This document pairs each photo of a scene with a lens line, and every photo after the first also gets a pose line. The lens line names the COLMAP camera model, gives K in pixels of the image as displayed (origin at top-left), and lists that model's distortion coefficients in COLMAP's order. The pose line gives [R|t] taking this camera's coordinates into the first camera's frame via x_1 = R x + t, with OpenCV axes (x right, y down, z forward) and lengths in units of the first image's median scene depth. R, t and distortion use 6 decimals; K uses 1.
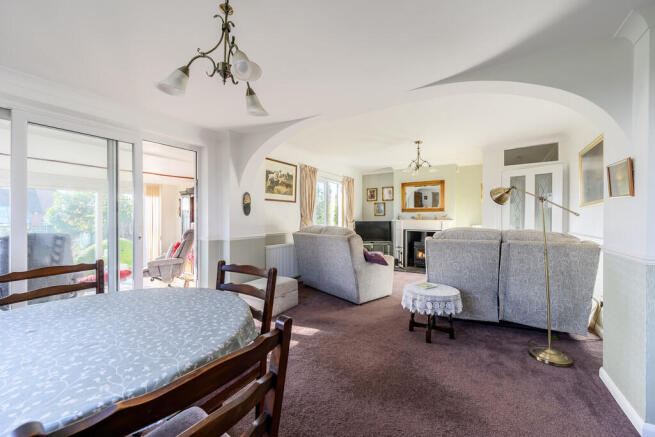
lens RADIAL K [[255.9, 0, 327.5], [0, 255.9, 218.5], [0, 0, 1]] dist [0.000336, -0.000015]
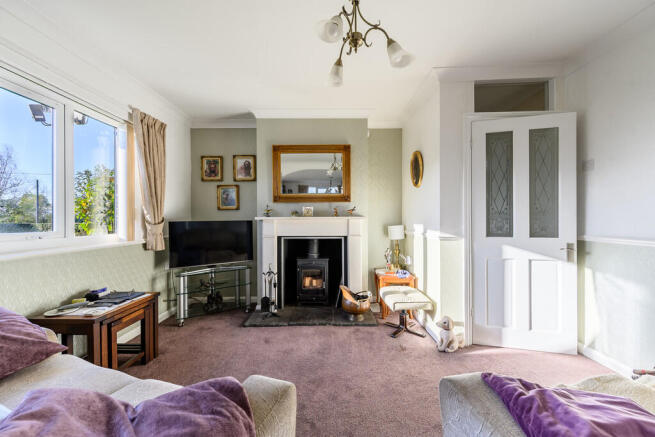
lens RADIAL K [[255.9, 0, 327.5], [0, 255.9, 218.5], [0, 0, 1]] dist [0.000336, -0.000015]
pose [[0.844235, -0.004963, 0.535950, 0.107450], [0.005849, 0.999983, 0.000048, 0.008051], [-0.535941, 0.003094, 0.844249, 0.510741]]
